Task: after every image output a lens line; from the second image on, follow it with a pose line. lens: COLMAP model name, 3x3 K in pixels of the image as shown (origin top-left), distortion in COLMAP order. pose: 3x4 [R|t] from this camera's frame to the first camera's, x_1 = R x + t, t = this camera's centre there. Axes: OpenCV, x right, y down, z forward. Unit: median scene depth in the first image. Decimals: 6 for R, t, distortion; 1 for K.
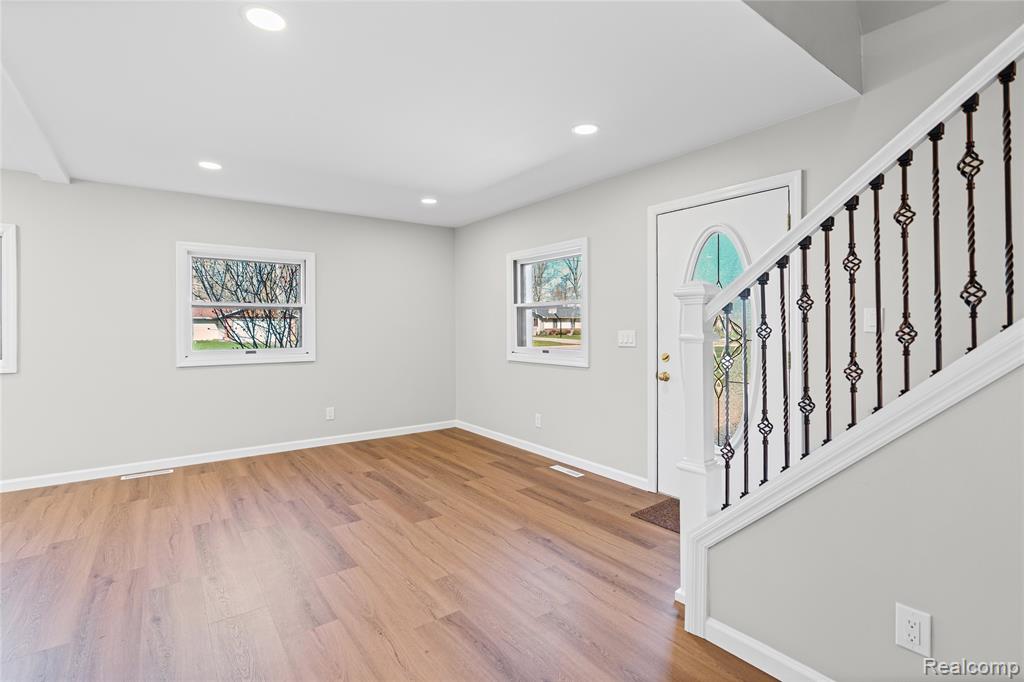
lens RADIAL K [[460.5, 0, 500.7], [0, 460.5, 321.1], [0, 0, 1]] dist [0.001188, 0.002261]
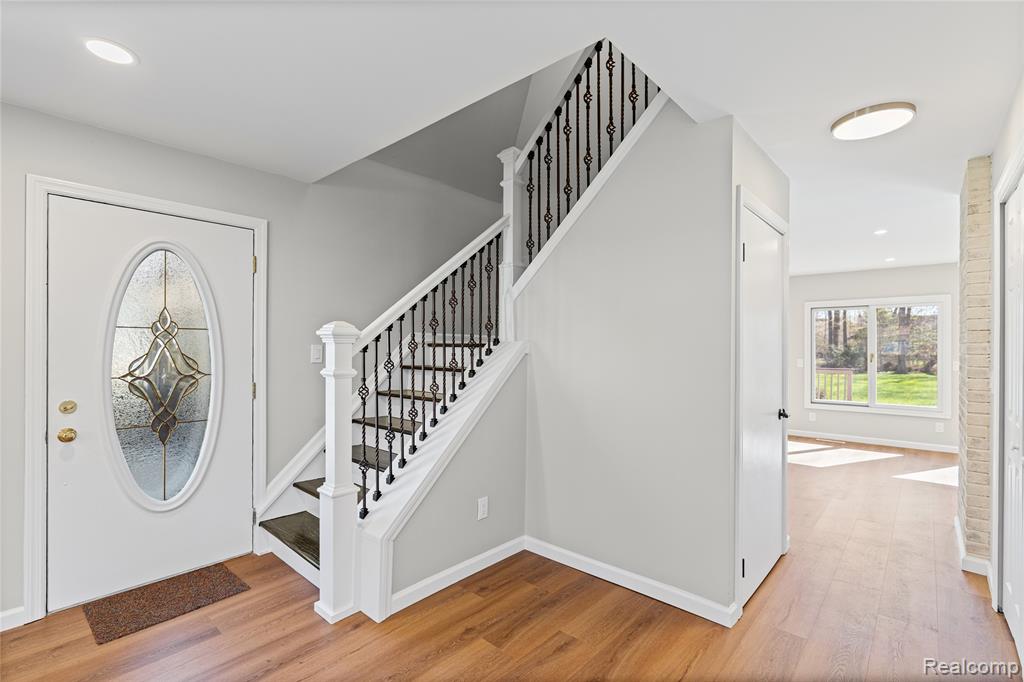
lens RADIAL K [[460.5, 0, 510.4], [0, 460.5, 347.9], [0, 0, 1]] dist [0.001188, 0.002261]
pose [[-0.171409, 0.008671, 0.985162, -0.478757], [-0.006762, 0.999927, -0.009977, -0.008062], [-0.985177, -0.008371, -0.171338, 0.520094]]
